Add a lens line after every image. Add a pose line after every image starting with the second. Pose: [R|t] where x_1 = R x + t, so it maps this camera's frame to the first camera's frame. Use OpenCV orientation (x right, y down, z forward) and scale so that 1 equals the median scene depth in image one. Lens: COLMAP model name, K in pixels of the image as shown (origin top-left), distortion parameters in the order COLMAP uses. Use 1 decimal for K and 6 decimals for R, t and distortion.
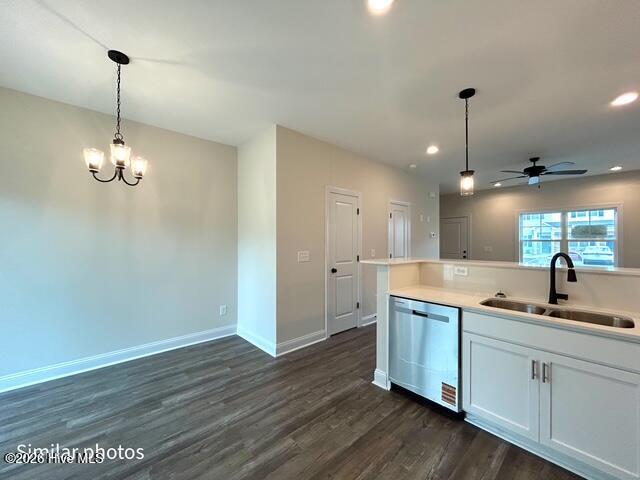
lens RADIAL K [[258.2, 0, 318.5], [0, 258.2, 236.0], [0, 0, 1]] dist [-0.001166, 0.001180]
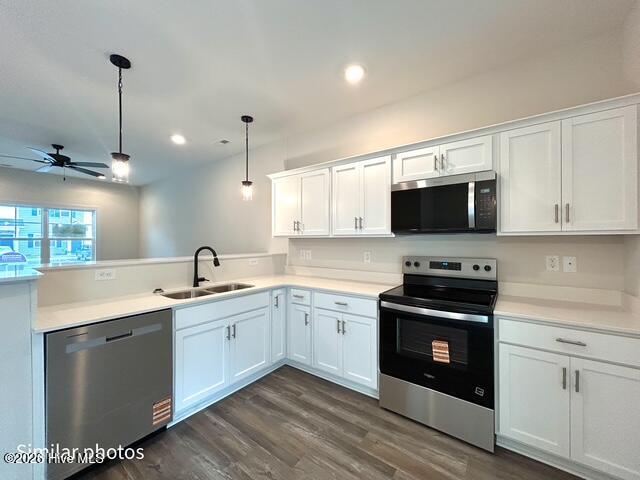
lens RADIAL K [[258.2, 0, 322.0], [0, 258.2, 238.4], [0, 0, 1]] dist [-0.001166, 0.001180]
pose [[-0.200173, 0.005689, 0.979744, -0.431656], [-0.013896, 0.999866, -0.008645, 0.025018], [-0.979662, -0.015345, -0.200067, 0.602776]]
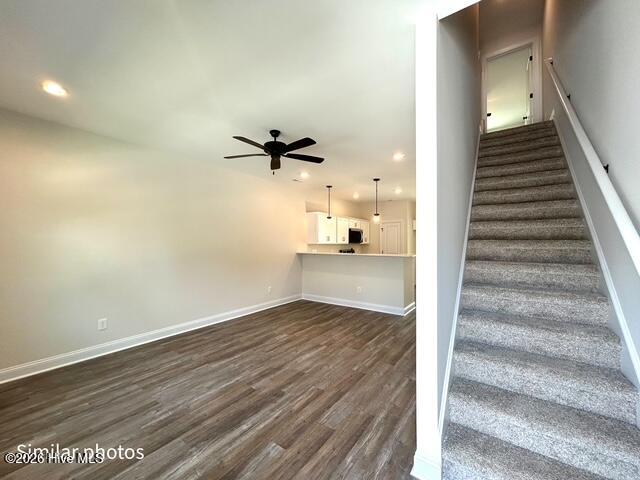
lens RADIAL K [[258.2, 0, 319.9], [0, 258.2, 238.7], [0, 0, 1]] dist [-0.001166, 0.001180]
pose [[-0.976918, -0.006335, -0.213522, 1.793552], [0.001446, 0.999341, -0.036264, 0.062852], [0.213611, -0.035736, -0.976265, 3.597677]]
